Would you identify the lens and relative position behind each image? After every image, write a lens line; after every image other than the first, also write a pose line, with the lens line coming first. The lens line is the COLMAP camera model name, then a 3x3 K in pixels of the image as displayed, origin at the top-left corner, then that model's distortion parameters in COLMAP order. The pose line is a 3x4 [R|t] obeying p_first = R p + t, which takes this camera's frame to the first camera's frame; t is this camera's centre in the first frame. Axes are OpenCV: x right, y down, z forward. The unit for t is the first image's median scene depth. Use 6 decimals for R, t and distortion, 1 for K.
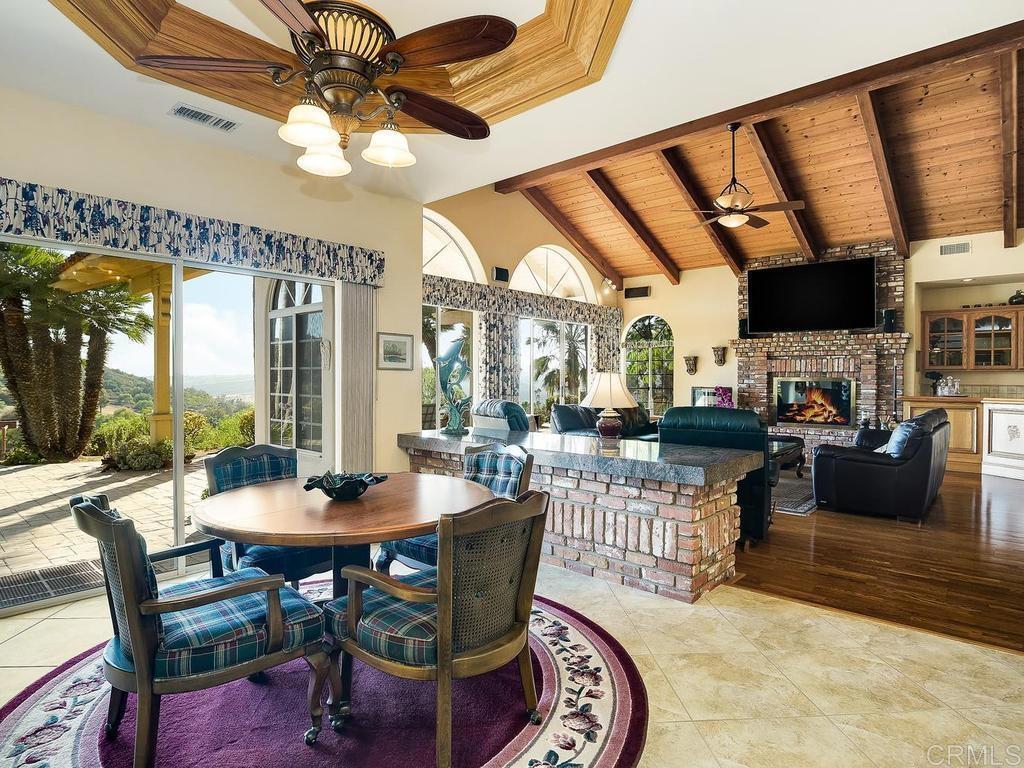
lens RADIAL K [[566.3, 0, 512.0], [0, 566.3, 384.0], [0, 0, 1]] dist [-0.022508, -0.001261]
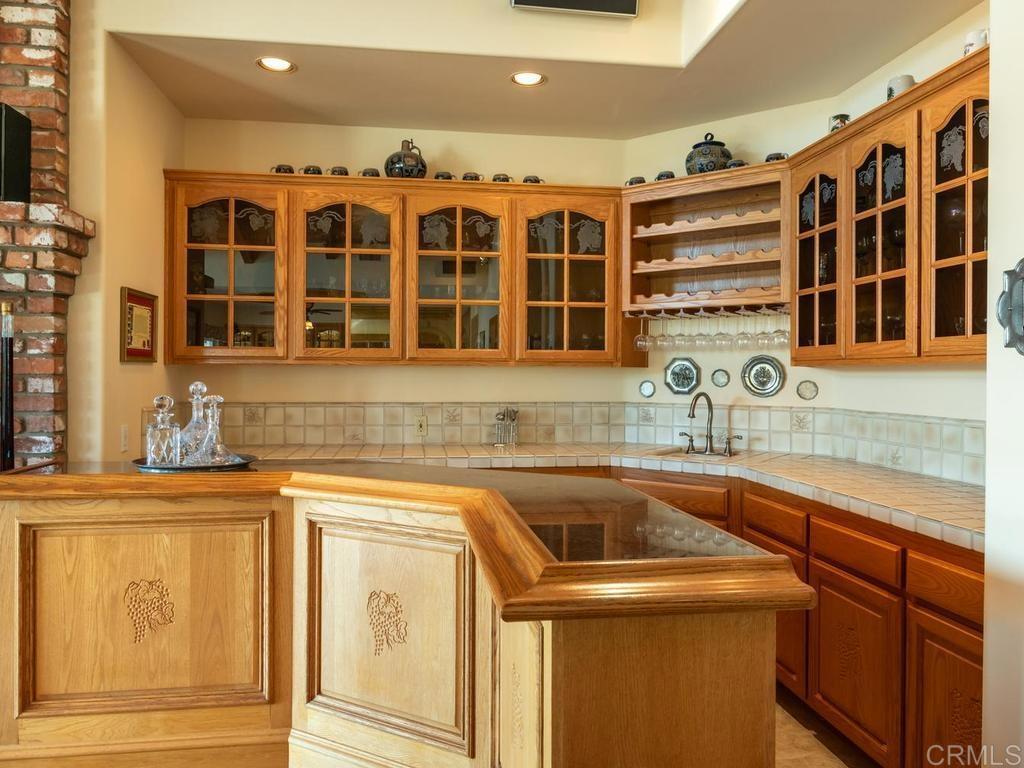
lens RADIAL K [[732.3, 0, 512.0], [0, 732.3, 384.0], [0, 0, 1]] dist [-0.011261, -0.004184]
pose [[0.644019, -0.014093, 0.764880, 0.563863], [0.002754, 0.999867, 0.016104, -0.016794], [-0.765005, -0.008265, 0.643971, 0.610417]]
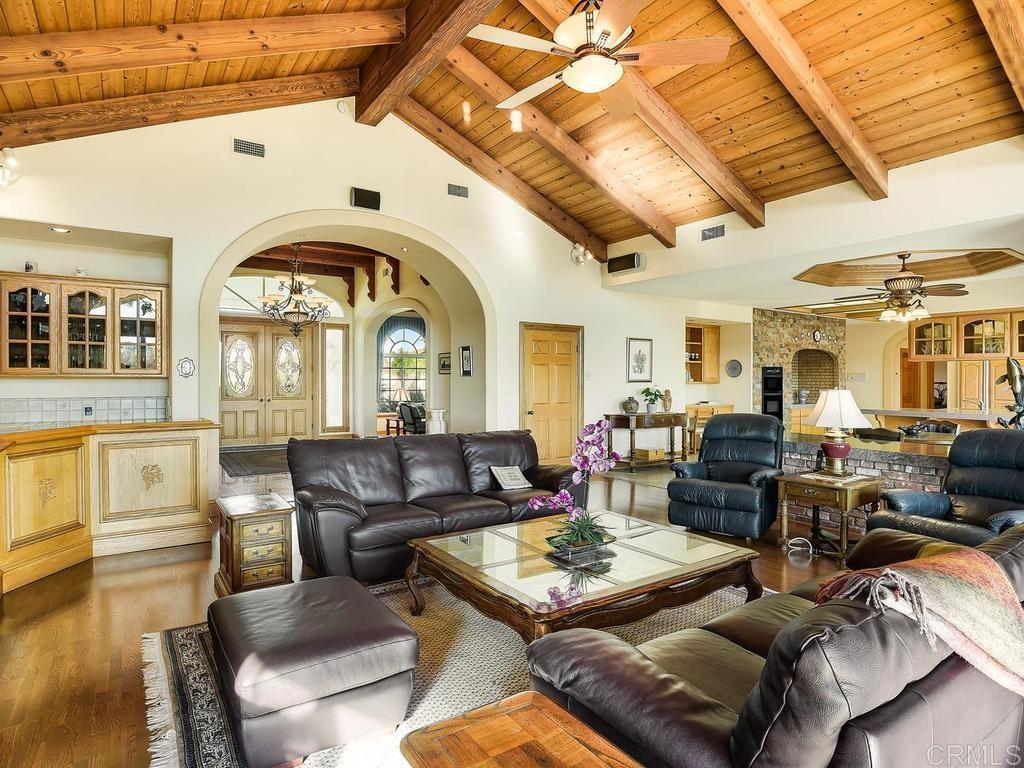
lens RADIAL K [[566.3, 0, 512.0], [0, 566.3, 384.0], [0, 0, 1]] dist [-0.022508, -0.001261]
pose [[-0.971788, -0.009343, 0.235672, 0.264136], [-0.005806, 0.999860, 0.015698, -0.024478], [-0.235786, 0.013887, -0.971706, 1.155365]]
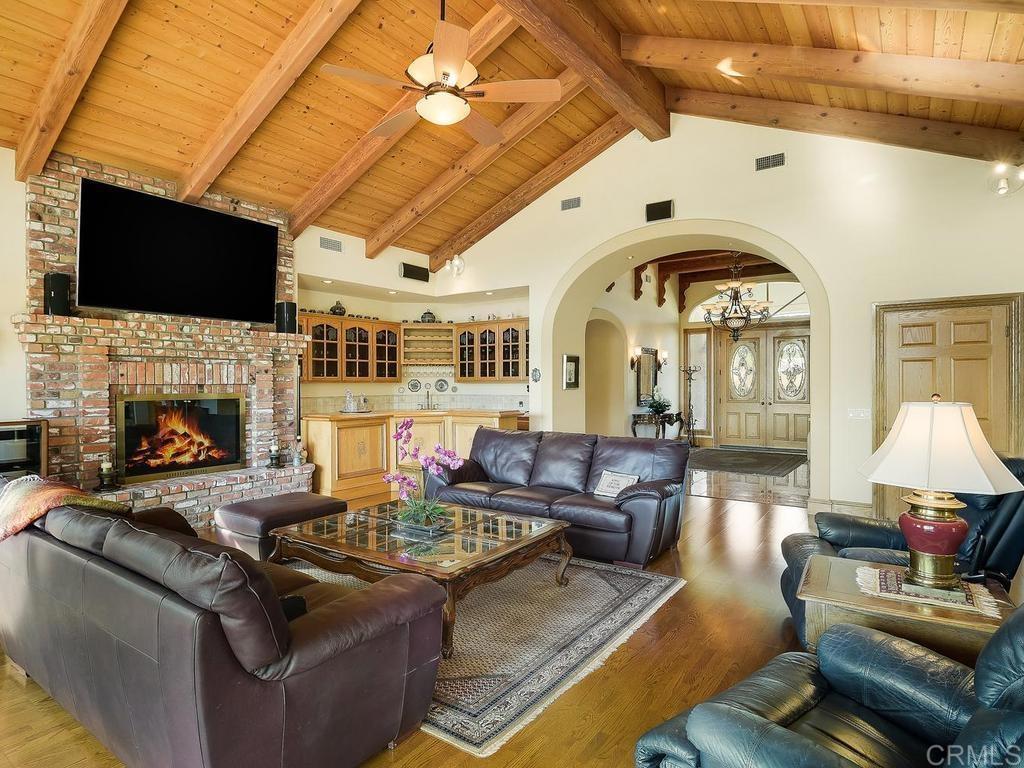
lens RADIAL K [[566.3, 0, 512.0], [0, 566.3, 384.0], [0, 0, 1]] dist [-0.022508, -0.001261]
pose [[-0.113609, -0.010095, 0.993474, -0.119756], [0.007403, 0.999912, 0.011007, -0.027684], [-0.993498, 0.008605, -0.113525, 0.767596]]
